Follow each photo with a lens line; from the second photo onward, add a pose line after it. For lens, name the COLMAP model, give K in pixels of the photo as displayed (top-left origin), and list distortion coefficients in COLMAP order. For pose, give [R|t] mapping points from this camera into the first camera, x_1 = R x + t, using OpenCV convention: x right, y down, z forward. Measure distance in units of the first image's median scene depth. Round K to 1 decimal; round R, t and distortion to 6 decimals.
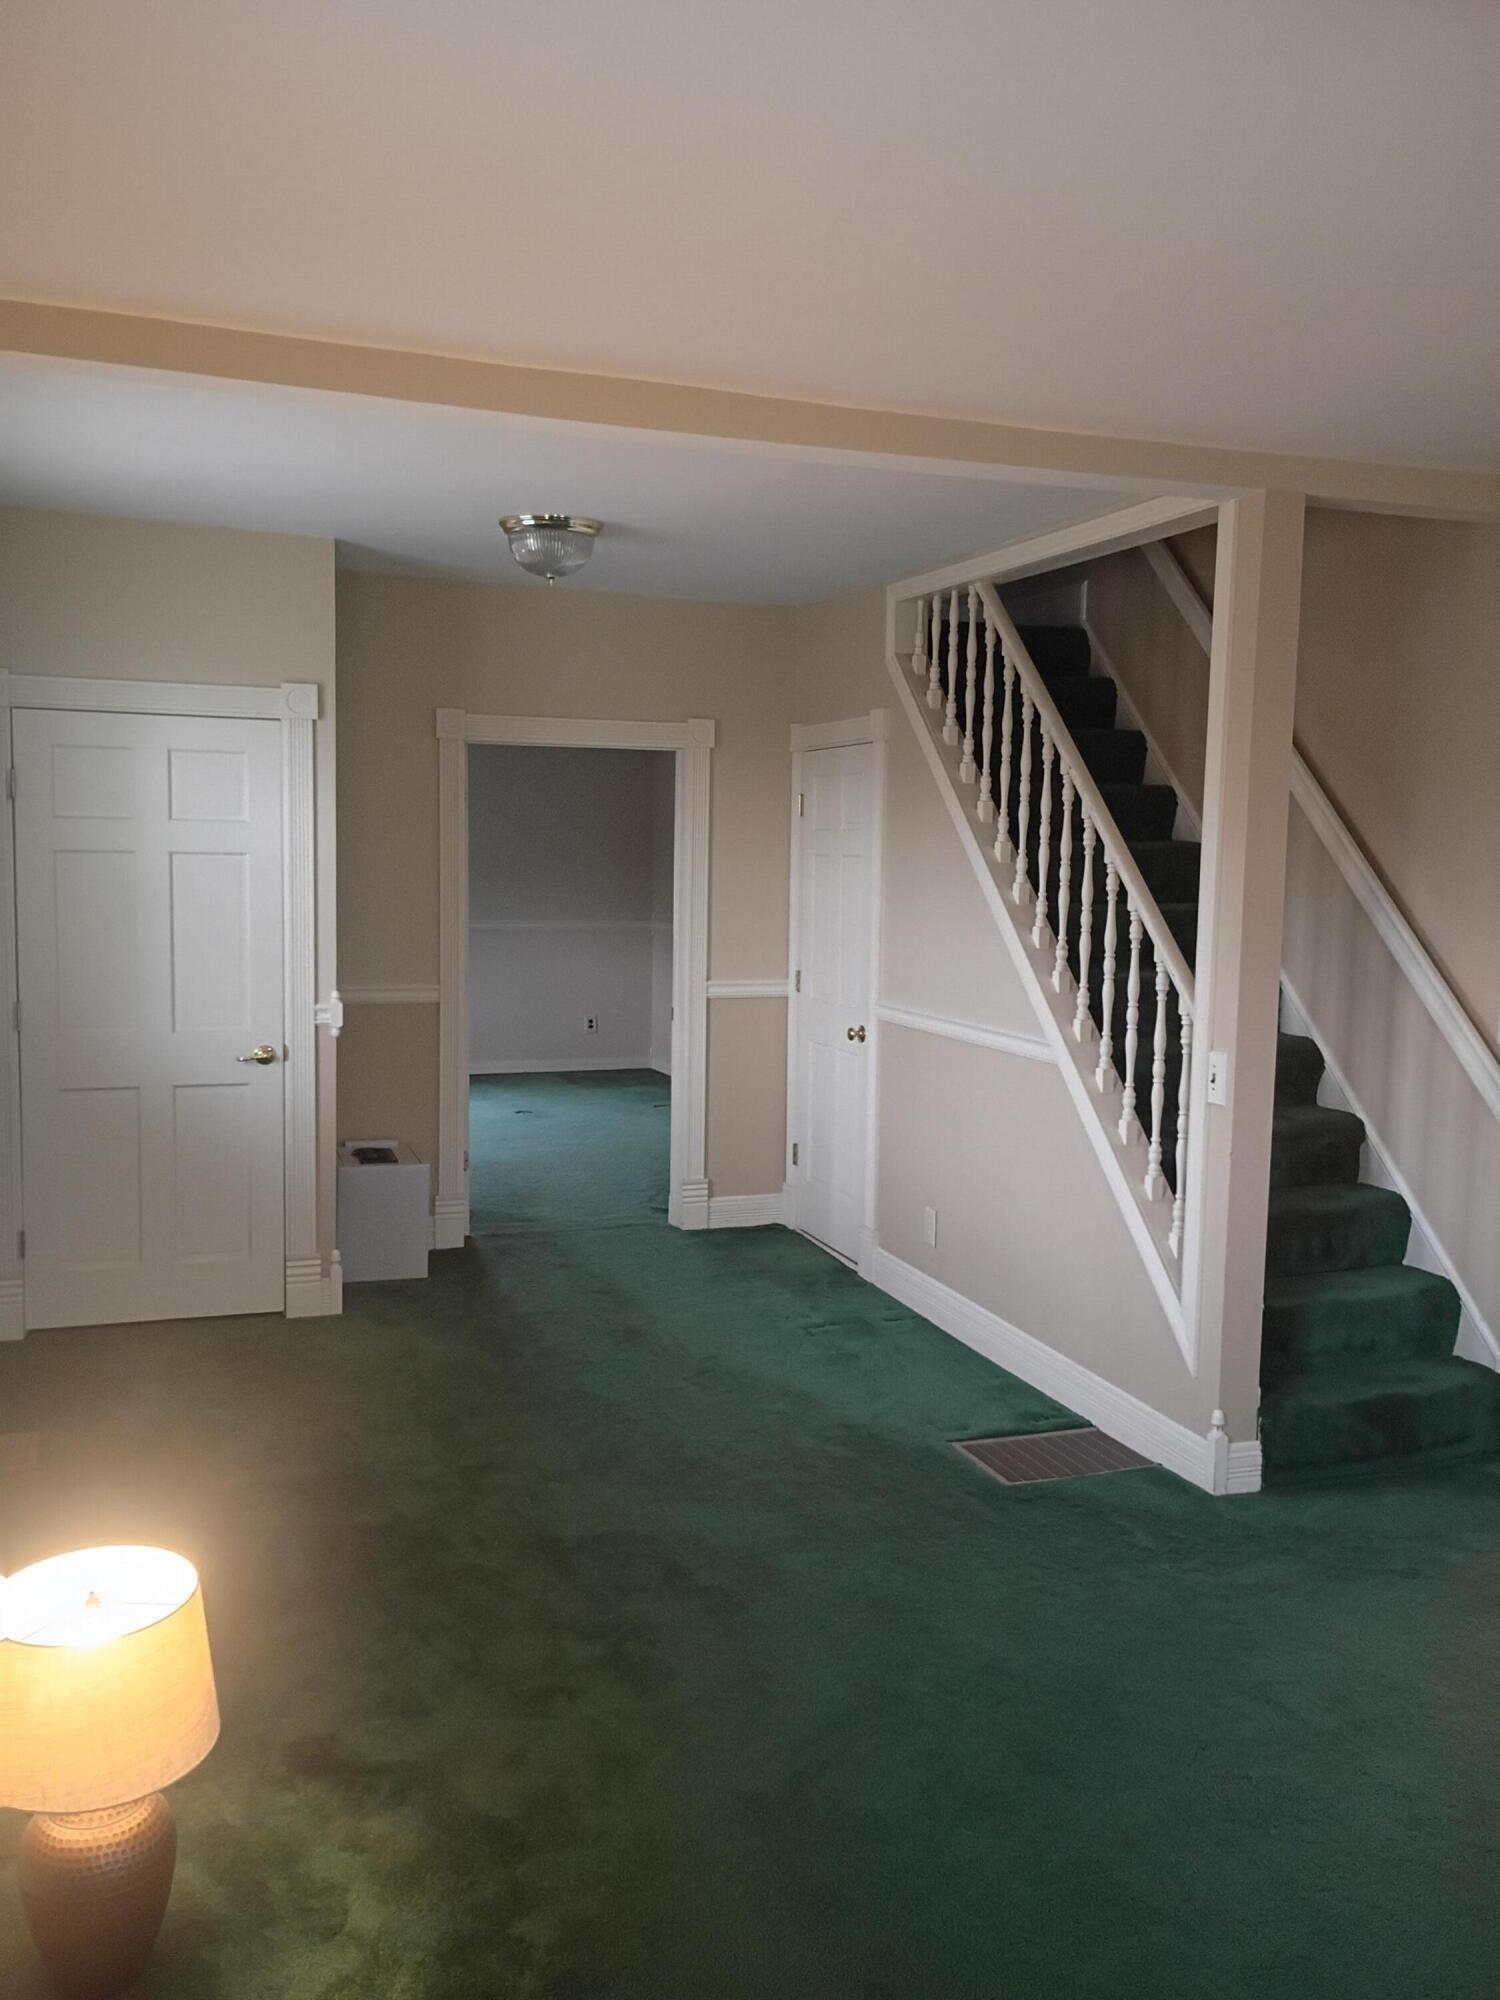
lens RADIAL K [[1620.9, 0, 750.0], [0, 1620.9, 1000.0], [0, 0, 1]] dist [0.063479, -0.002354]
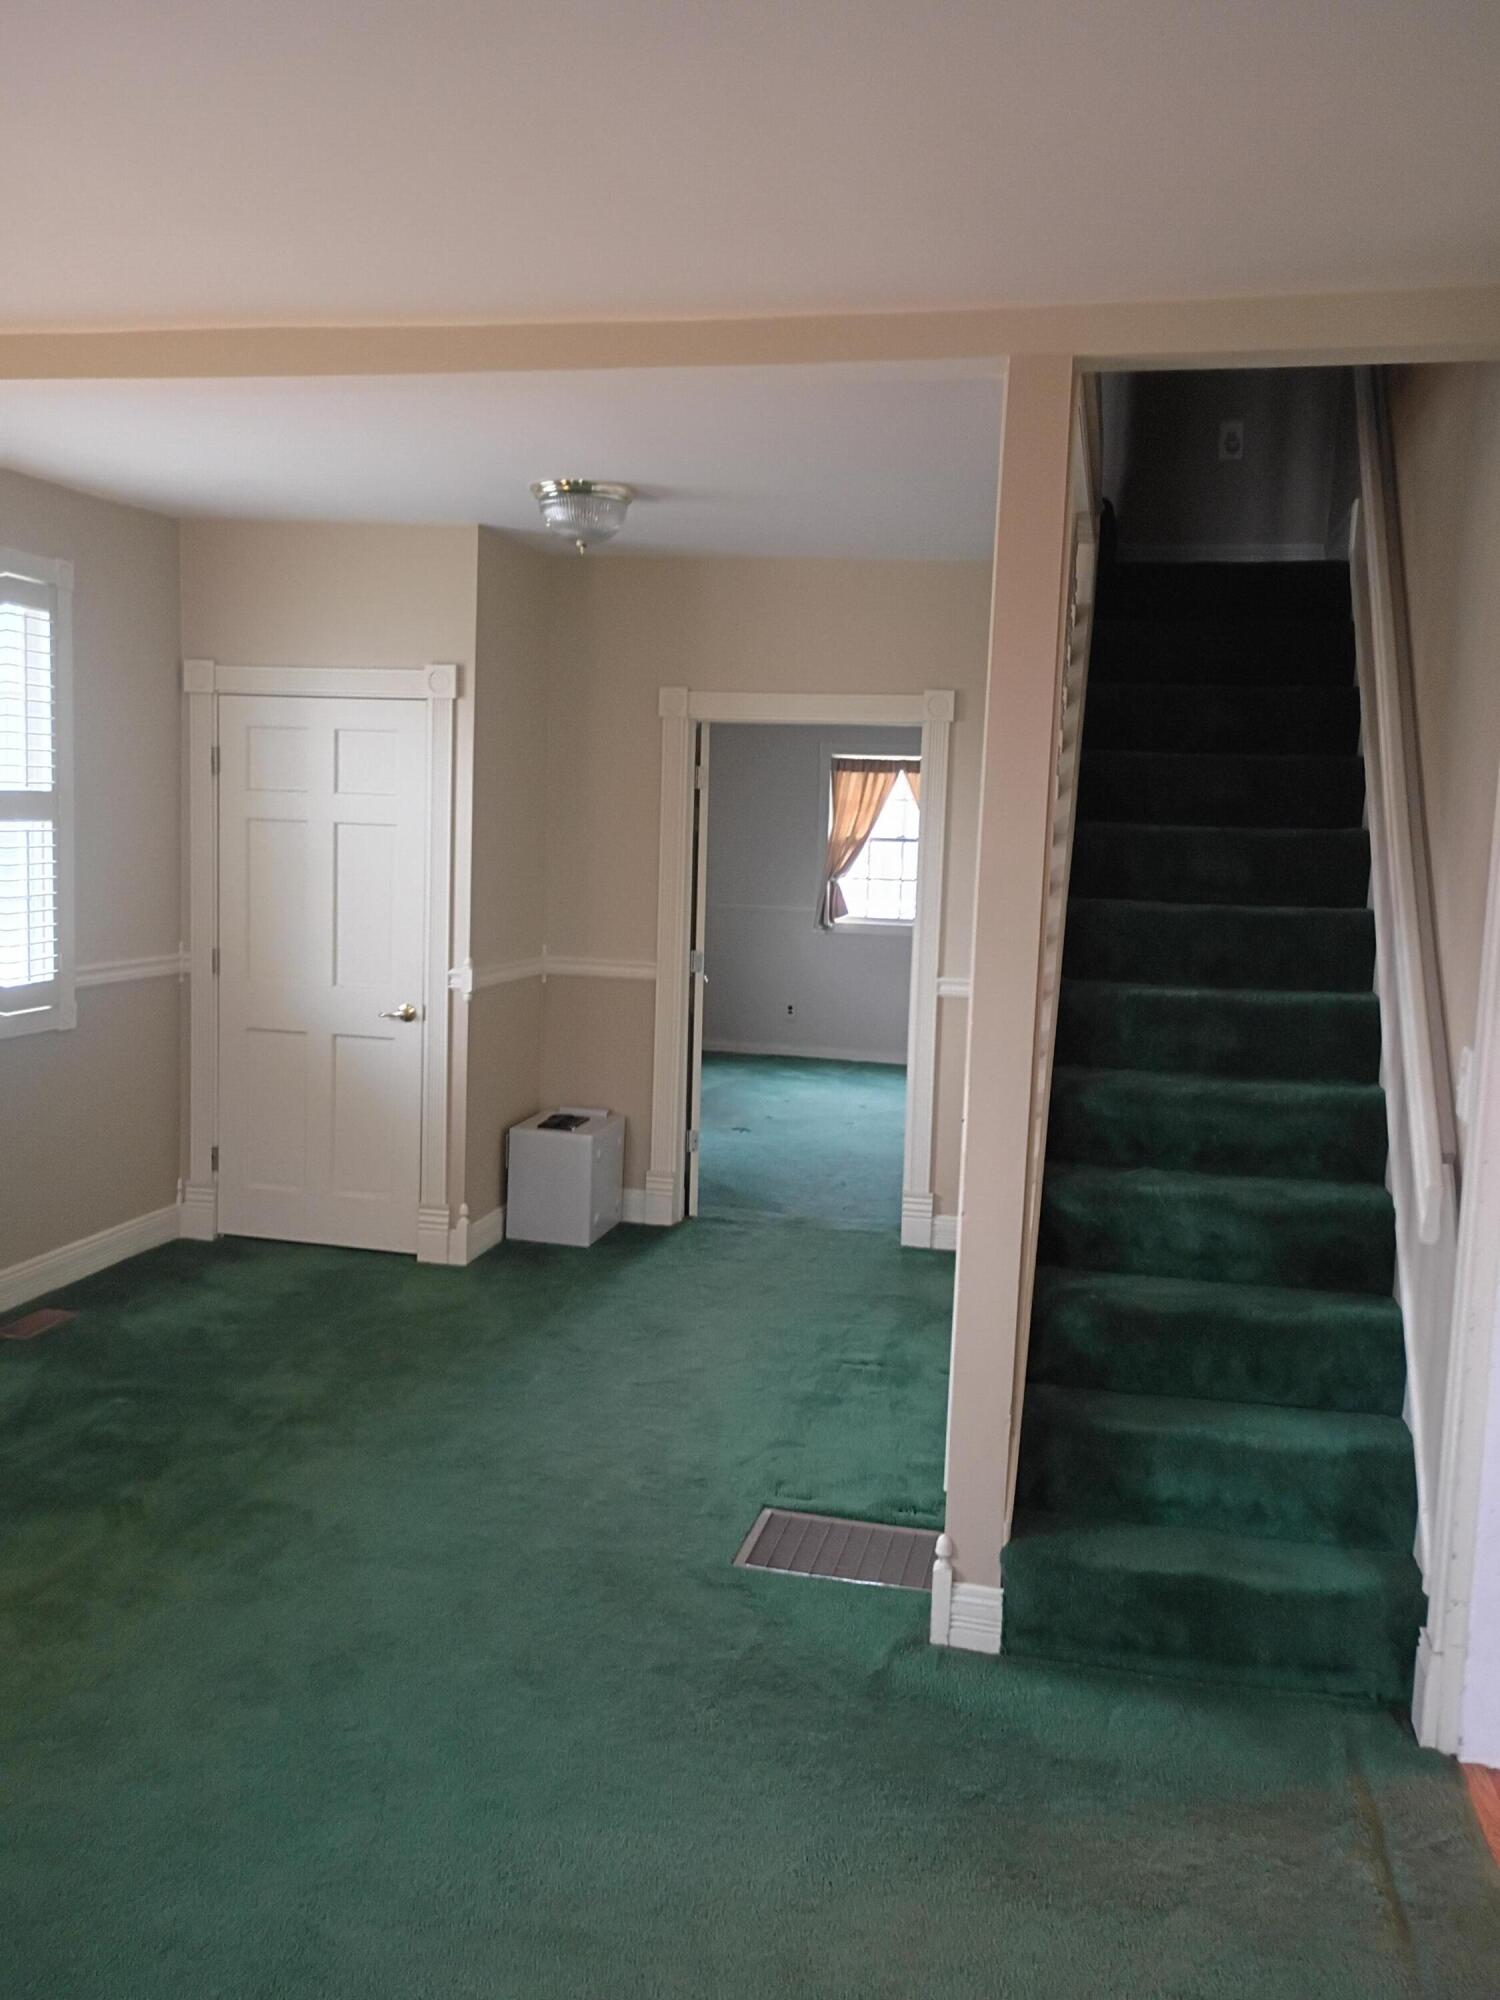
lens RADIAL K [[1620.9, 0, 750.0], [0, 1620.9, 1000.0], [0, 0, 1]] dist [0.063479, -0.002354]
pose [[0.848604, 0.071374, -0.524192, 0.461325], [-0.071241, 0.997249, 0.020456, -0.013068], [0.524210, 0.019985, 0.851355, 0.210284]]
